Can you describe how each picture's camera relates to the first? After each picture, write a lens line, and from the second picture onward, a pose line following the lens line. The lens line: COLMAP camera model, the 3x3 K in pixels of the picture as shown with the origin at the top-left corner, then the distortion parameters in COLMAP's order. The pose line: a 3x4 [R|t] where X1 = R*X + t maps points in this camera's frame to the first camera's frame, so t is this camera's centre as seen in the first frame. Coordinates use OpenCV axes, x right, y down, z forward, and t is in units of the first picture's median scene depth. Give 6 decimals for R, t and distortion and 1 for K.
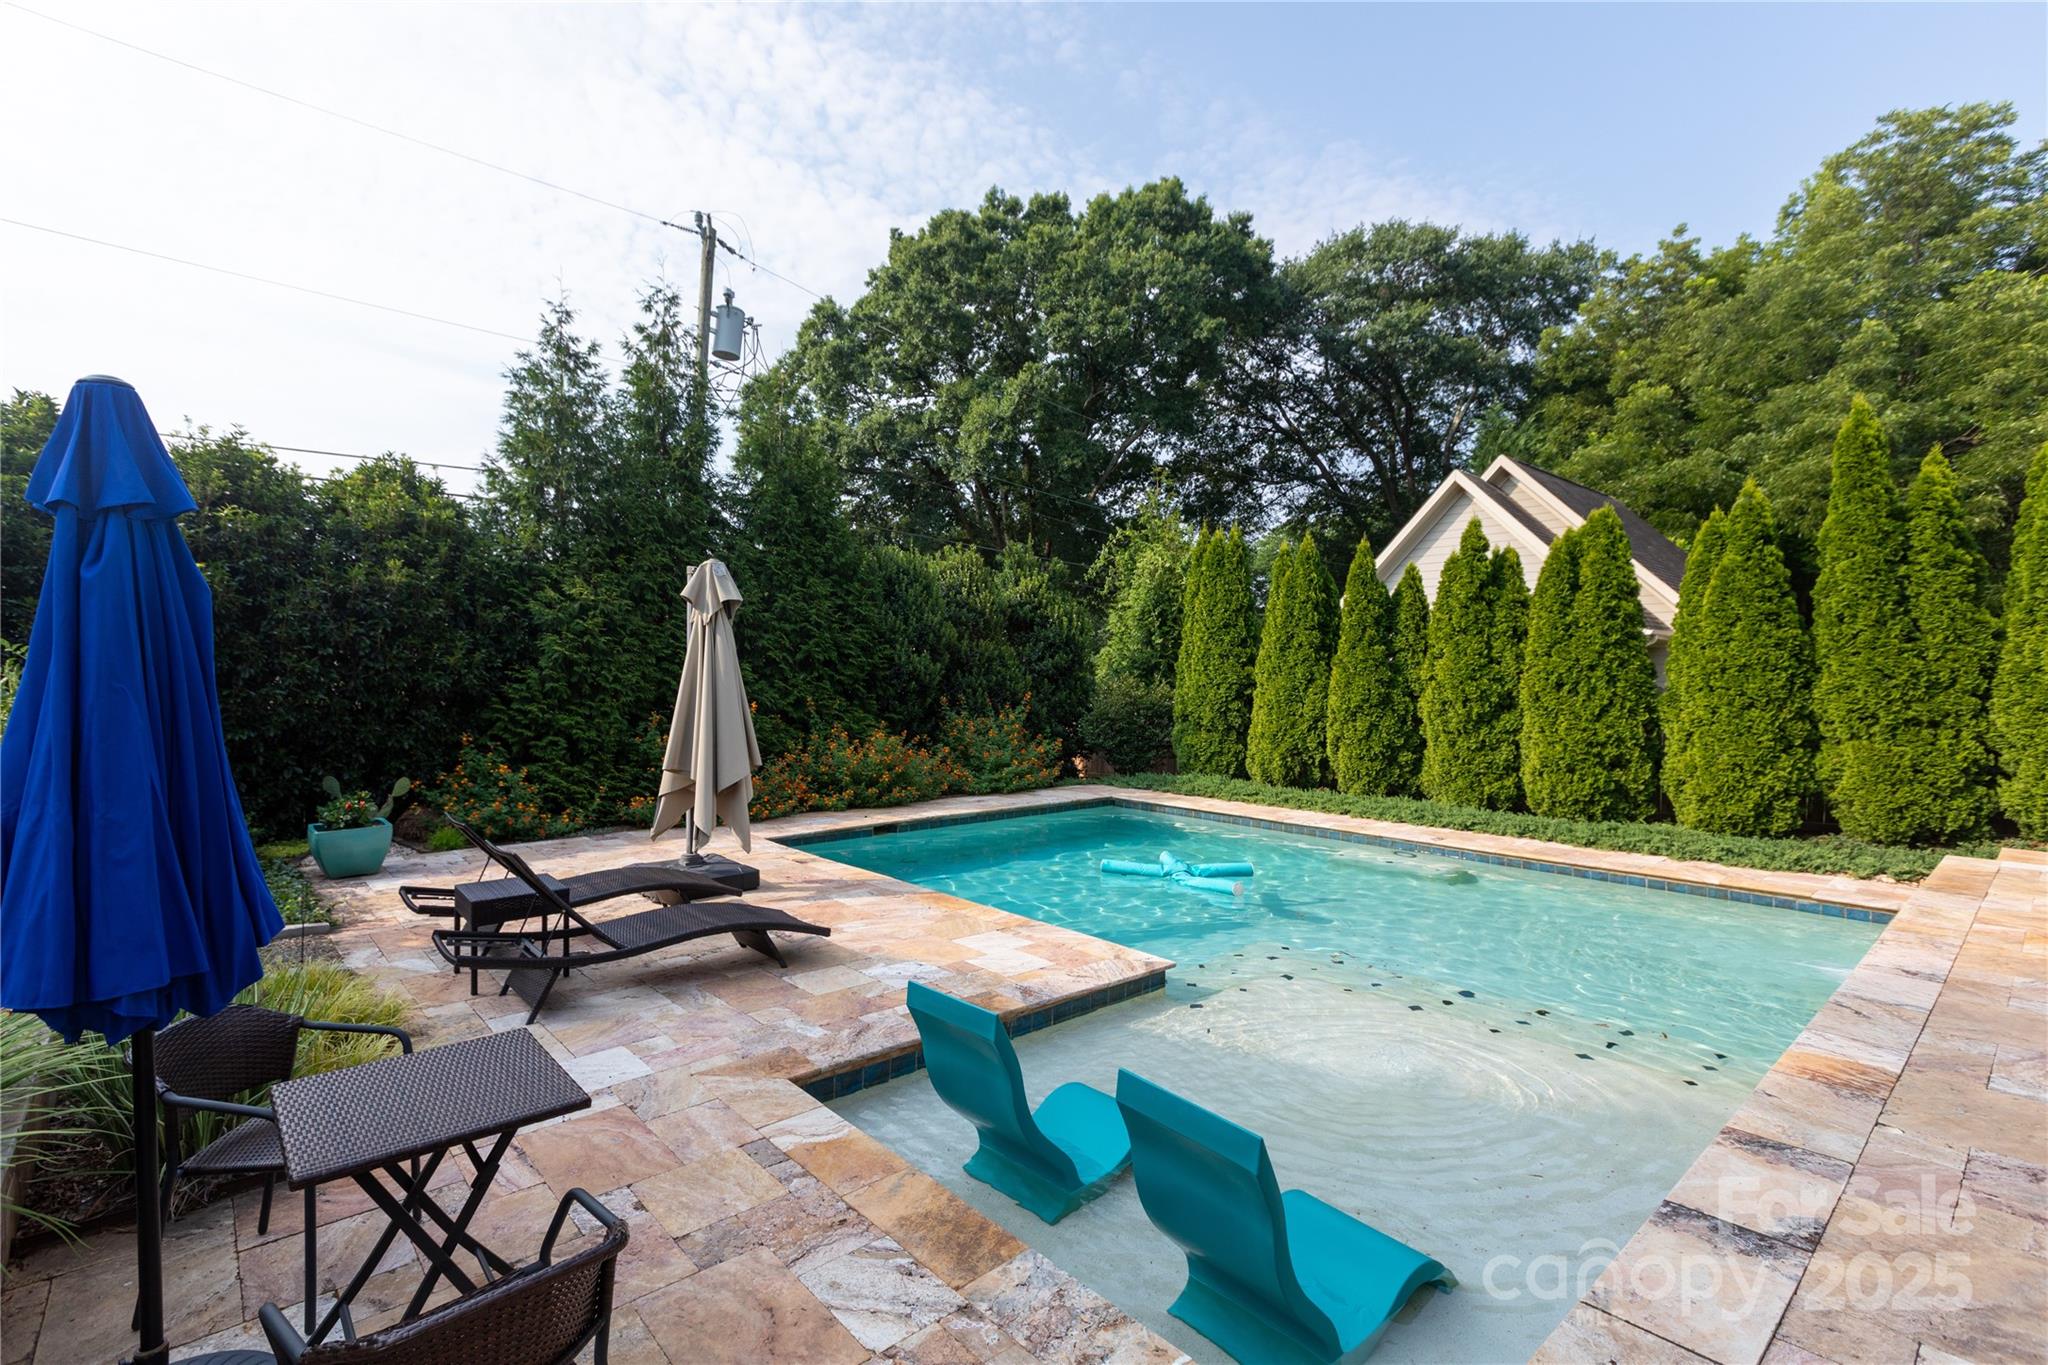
lens RADIAL K [[941.3, 0, 1012.4], [0, 941.3, 671.3], [0, 0, 1]] dist [0.004406, -0.000540]
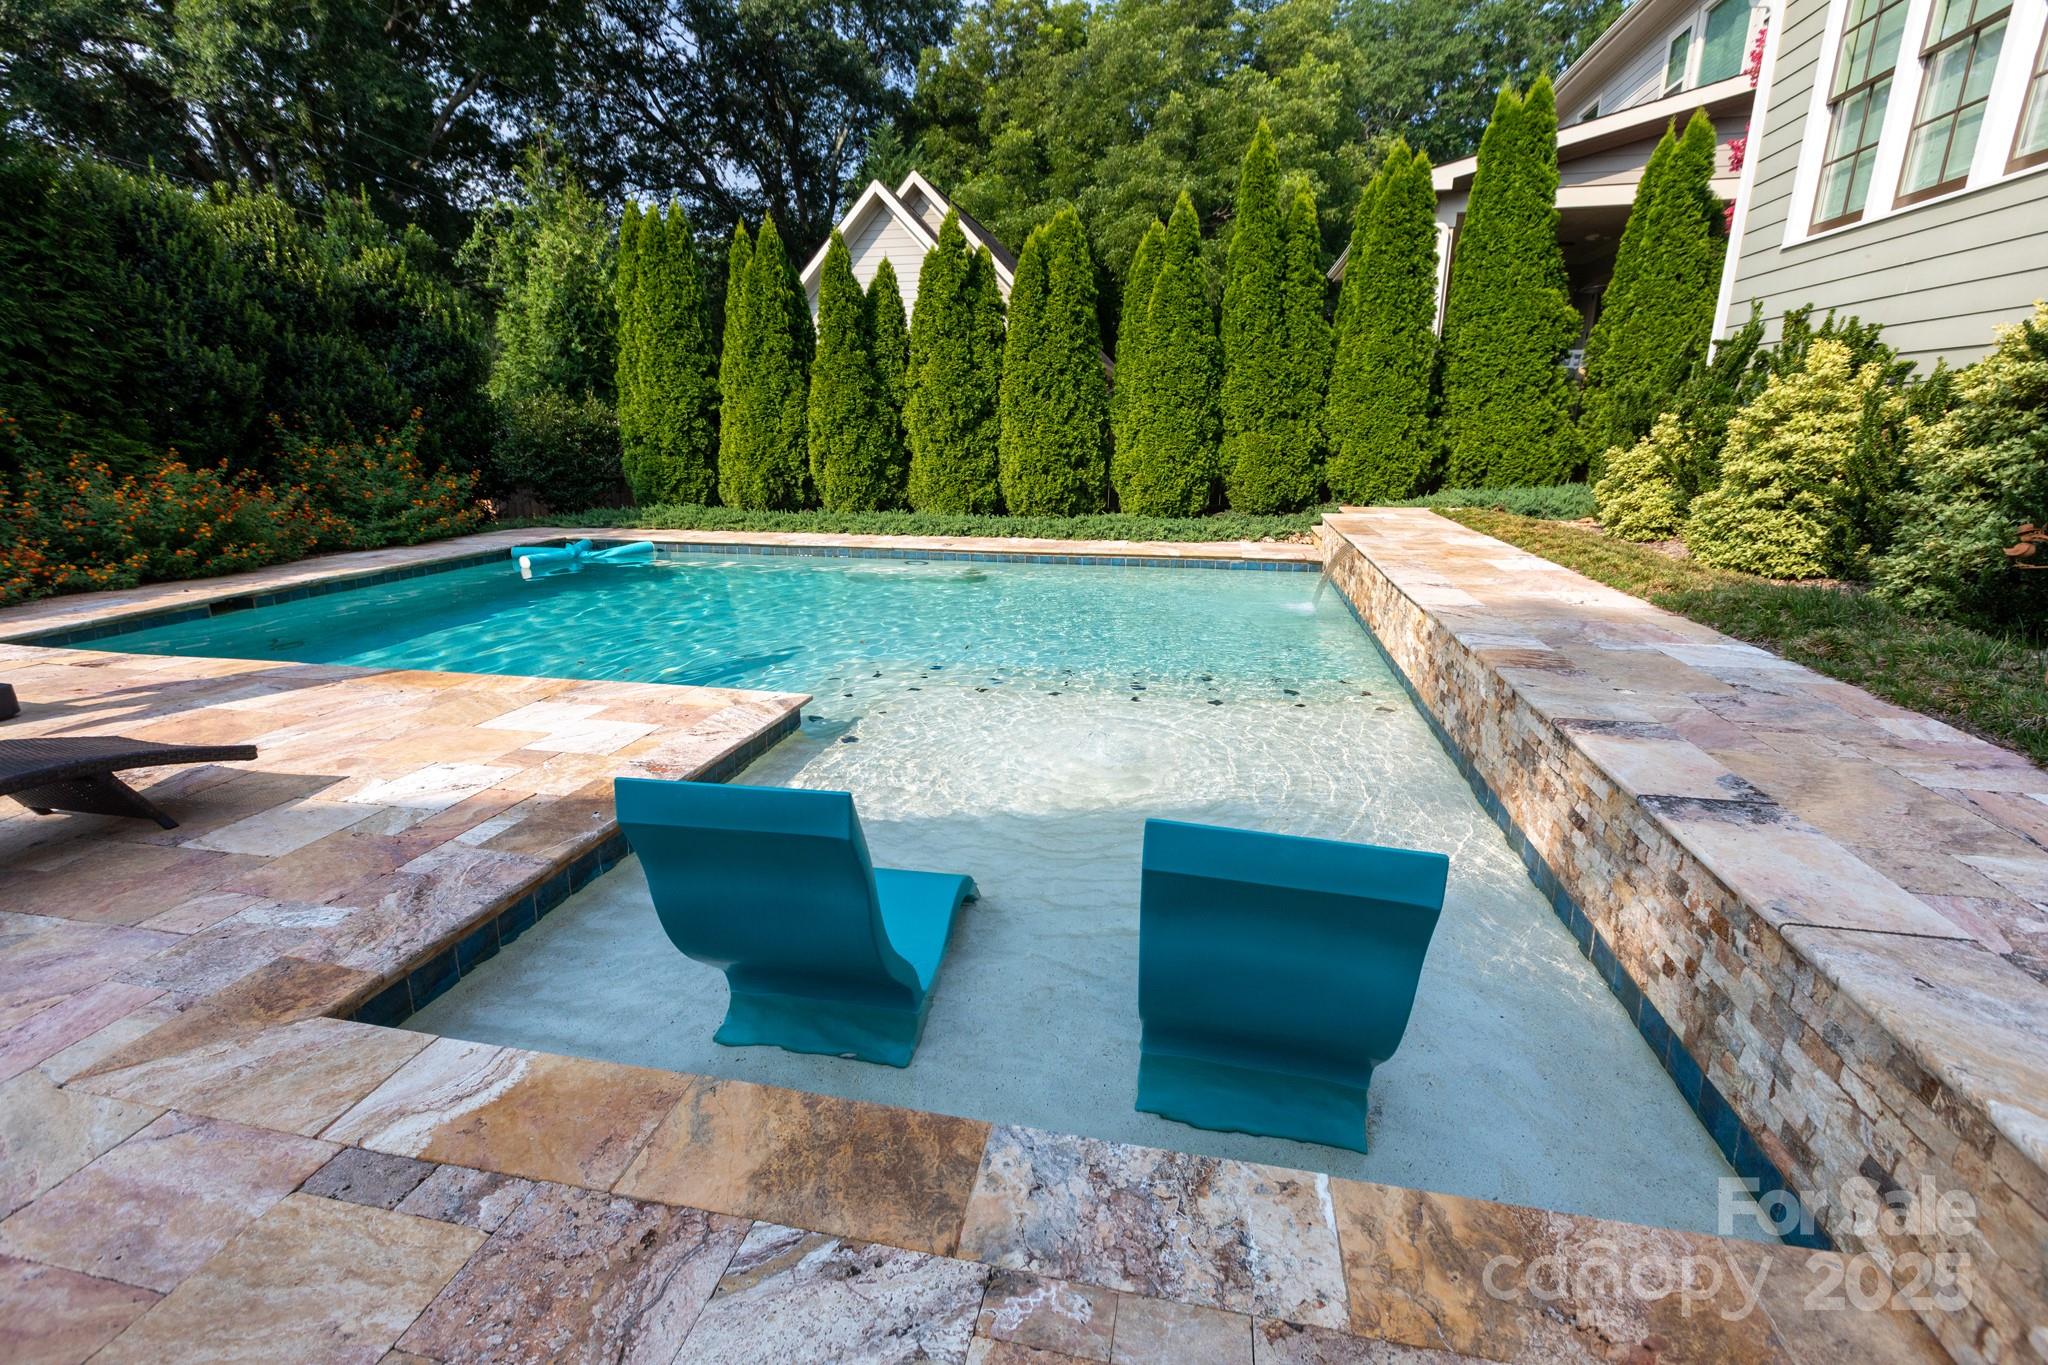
lens RADIAL K [[908.5, 0, 1008.3], [0, 908.5, 671.1], [0, 0, 1]] dist [0.002063, -0.001231]
pose [[0.801044, -0.164482, 0.575564, -0.067042], [0.006407, 0.963809, 0.266516, 0.040755], [-0.598571, -0.209803, 0.773107, 0.147476]]
